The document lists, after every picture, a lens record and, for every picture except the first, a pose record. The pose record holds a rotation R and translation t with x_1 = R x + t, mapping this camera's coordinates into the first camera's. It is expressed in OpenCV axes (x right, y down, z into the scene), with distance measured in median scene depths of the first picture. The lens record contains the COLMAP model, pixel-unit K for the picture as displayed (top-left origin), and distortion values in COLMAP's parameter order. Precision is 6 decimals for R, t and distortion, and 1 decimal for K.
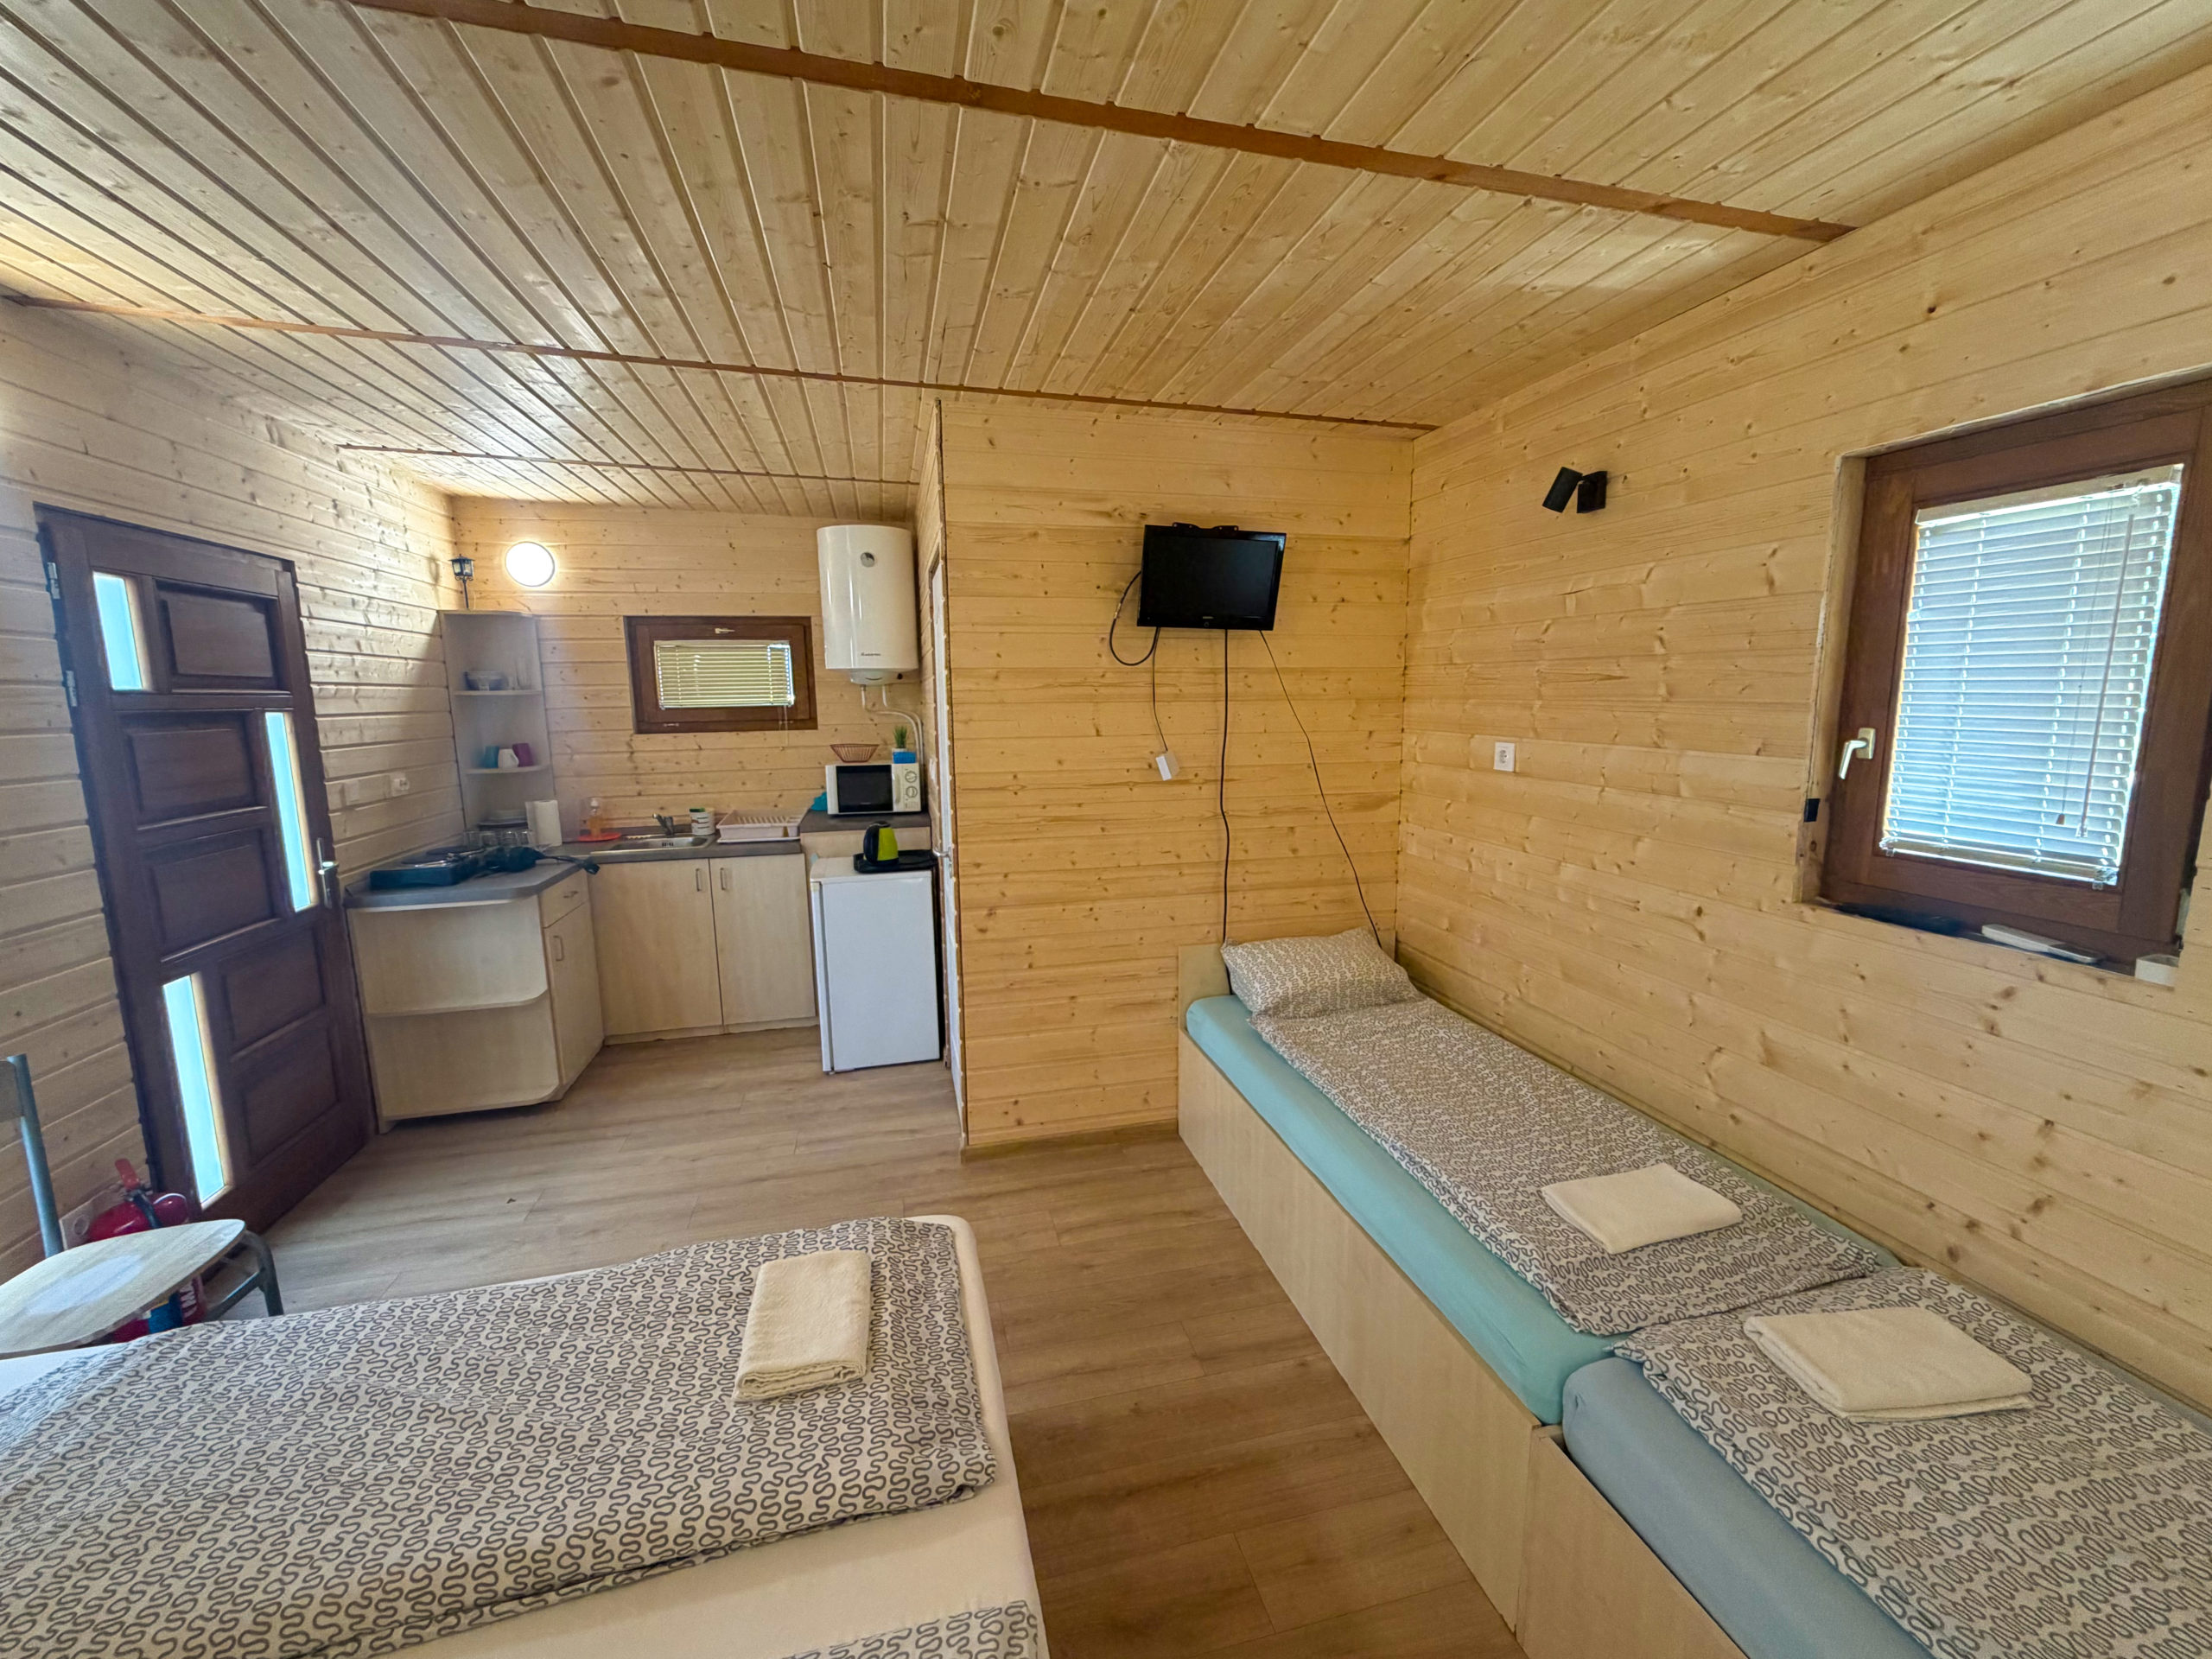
lens RADIAL K [[906.6, 0, 1106.0], [0, 906.6, 829.5], [0, 0, 1]] dist [0.001411, 0.000017]
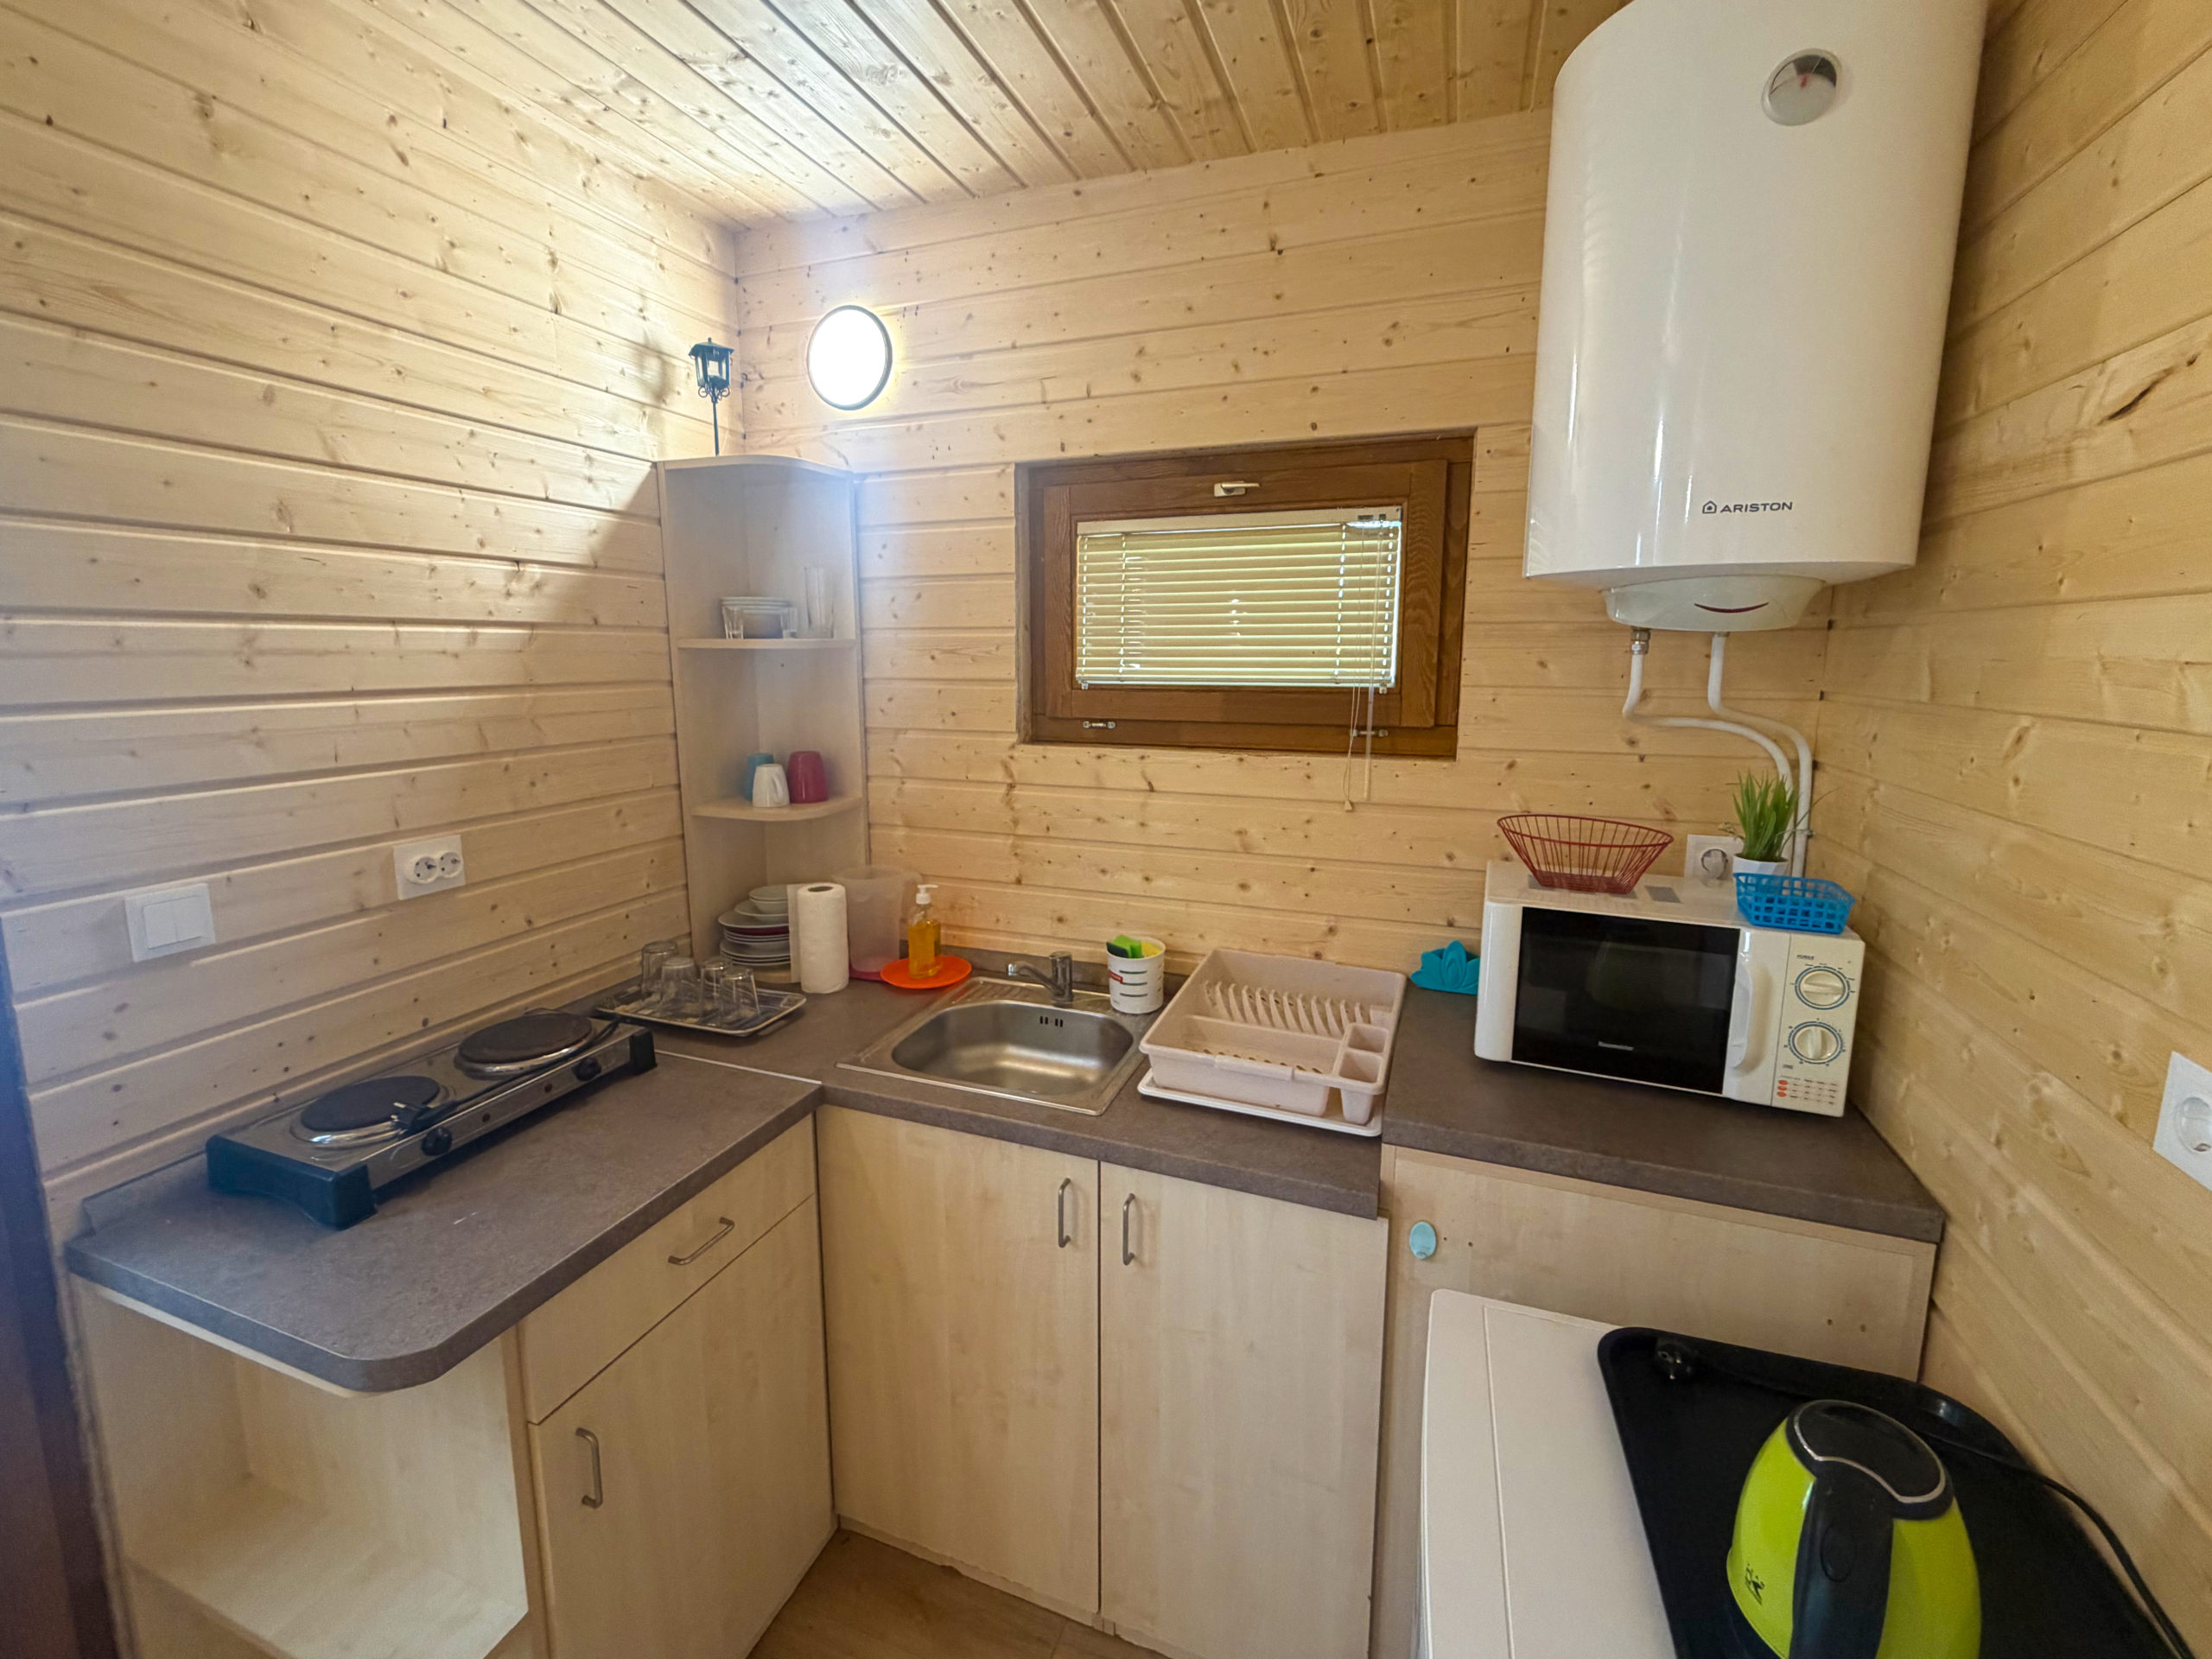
lens RADIAL K [[946.9, 0, 1096.6], [0, 946.9, 785.0], [0, 0, 1]] dist [-0.000882, -0.000280]
pose [[0.824994, 0.097852, -0.556605, -0.245051], [-0.097837, 0.994754, 0.029867, -0.105229], [0.556608, 0.029816, 0.830240, 0.666631]]
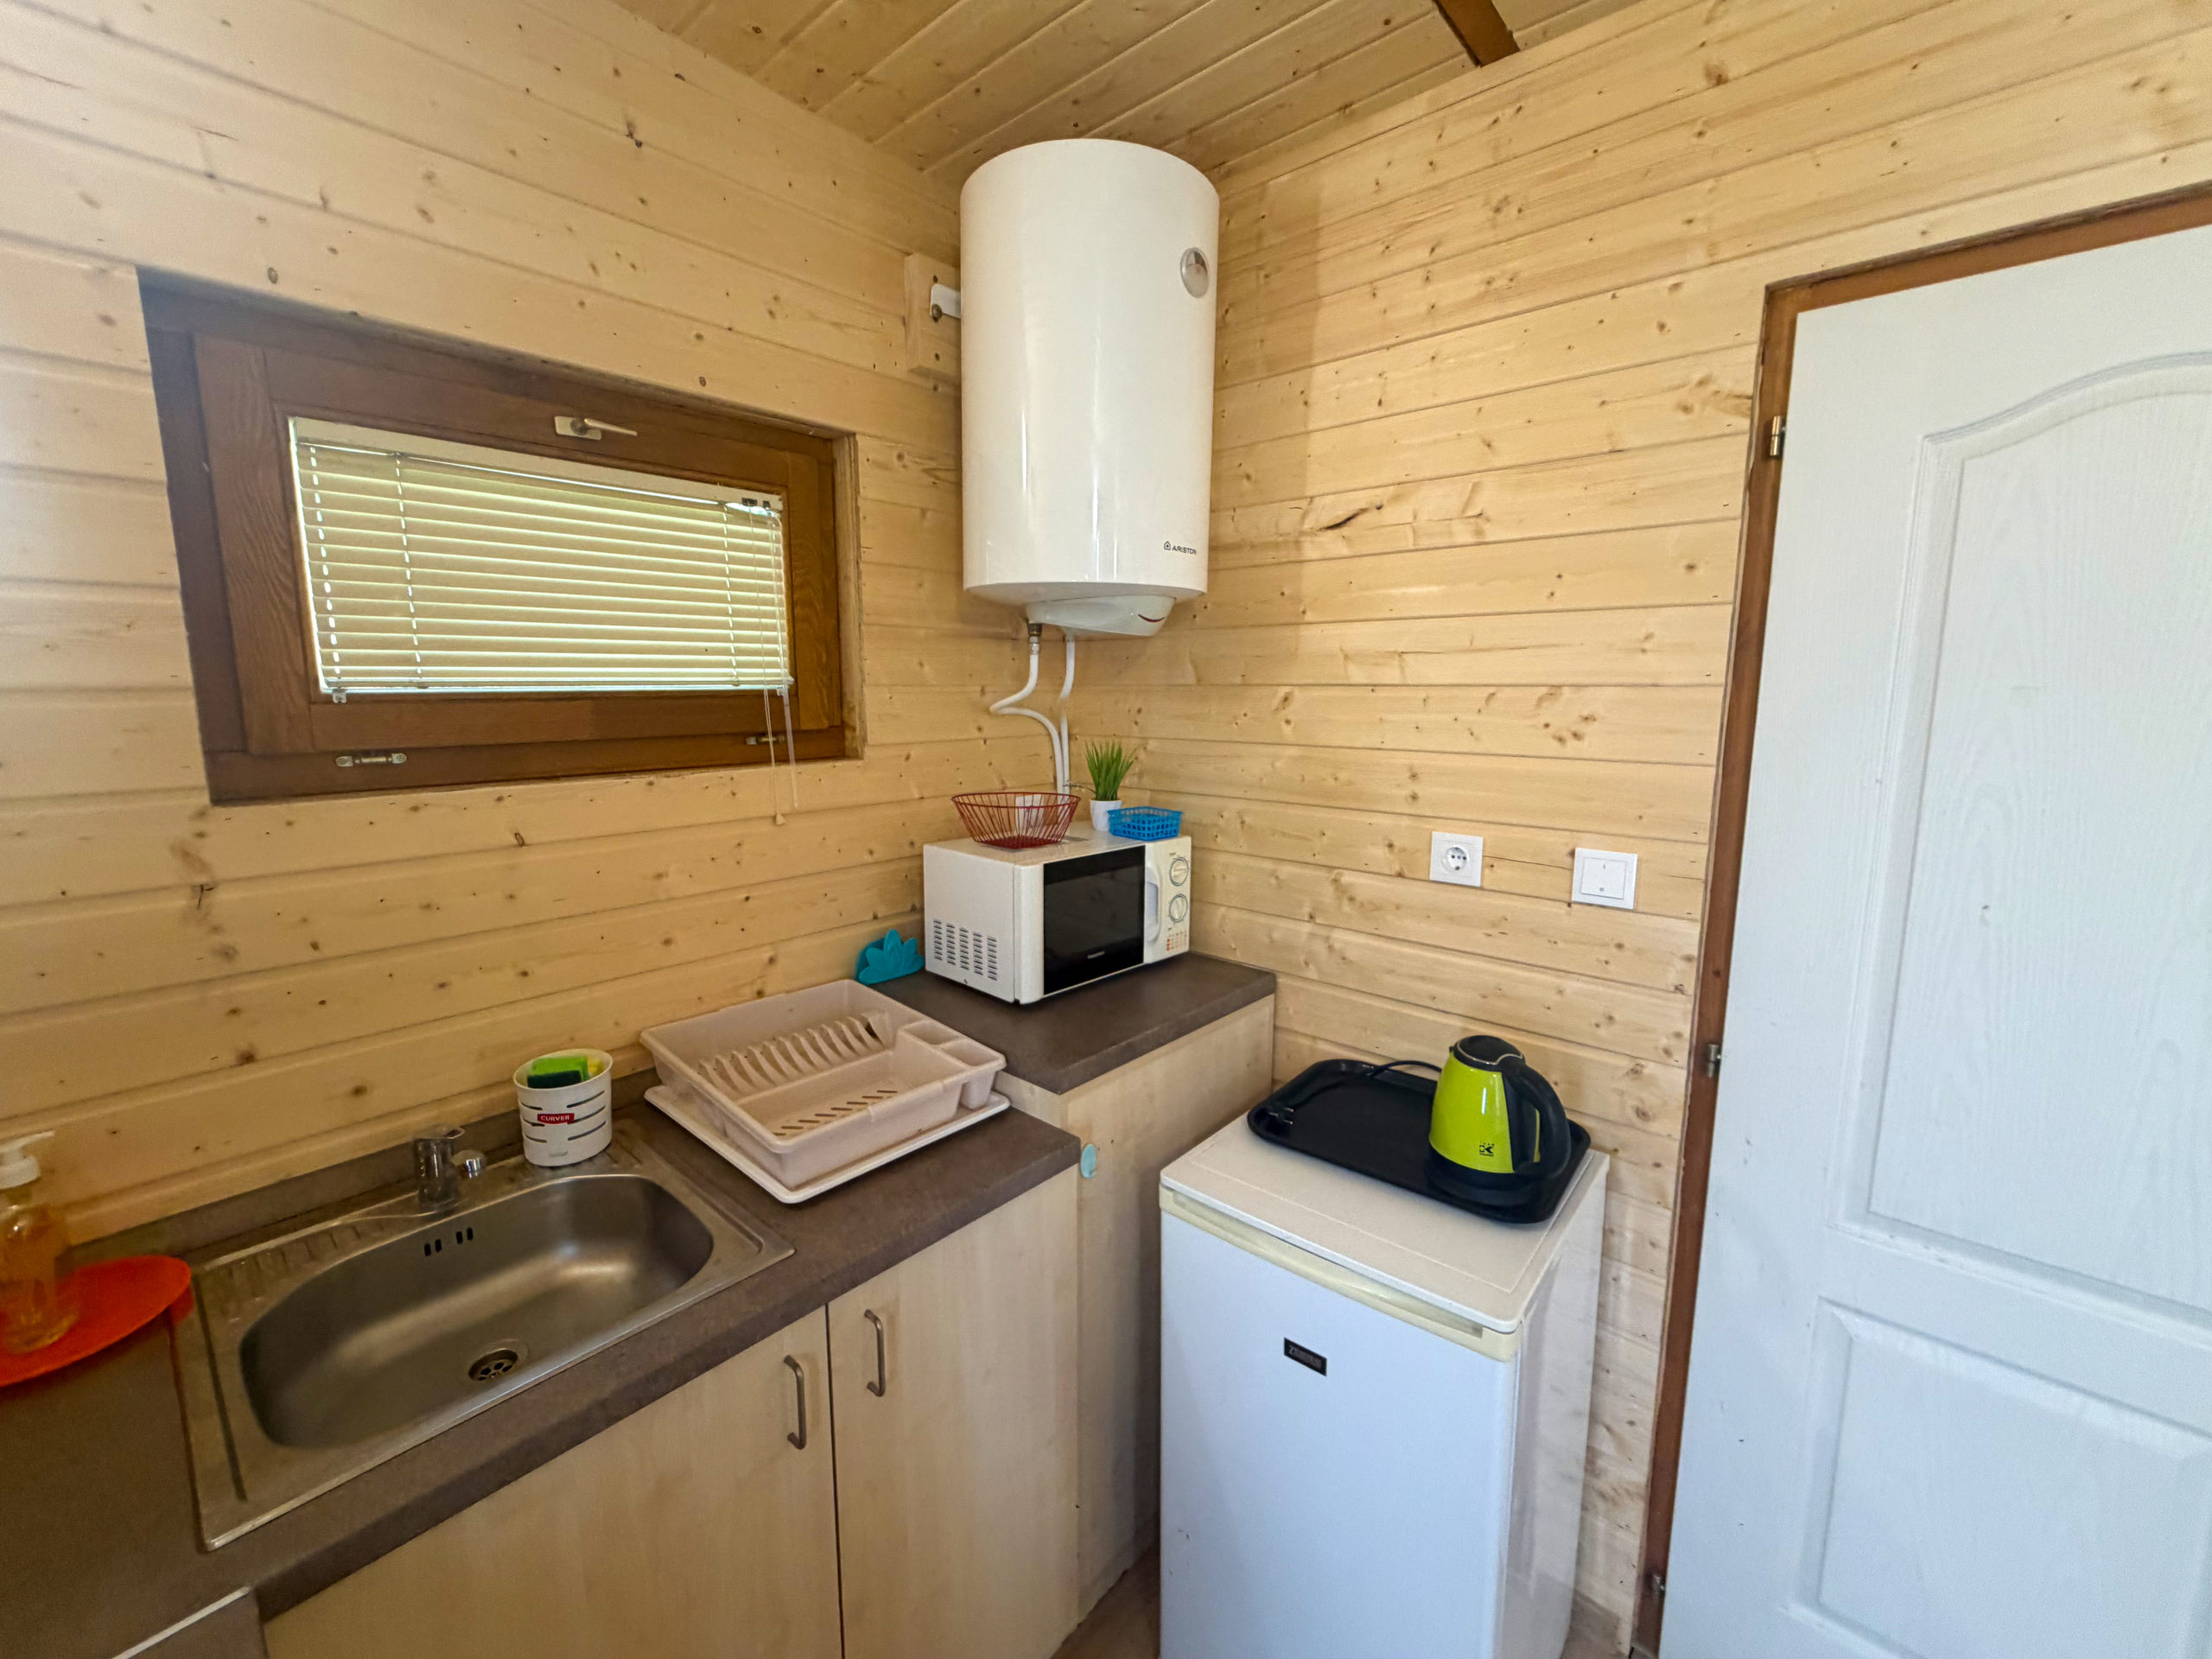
lens RADIAL K [[900.1, 0, 1100.1], [0, 900.1, 810.9], [0, 0, 1]] dist [-0.000232, -0.000764]
pose [[0.819711, -0.065164, 0.569058, -0.475495], [0.071439, 0.997381, 0.011305, -0.093096], [-0.568305, 0.031386, 0.822219, 0.702338]]
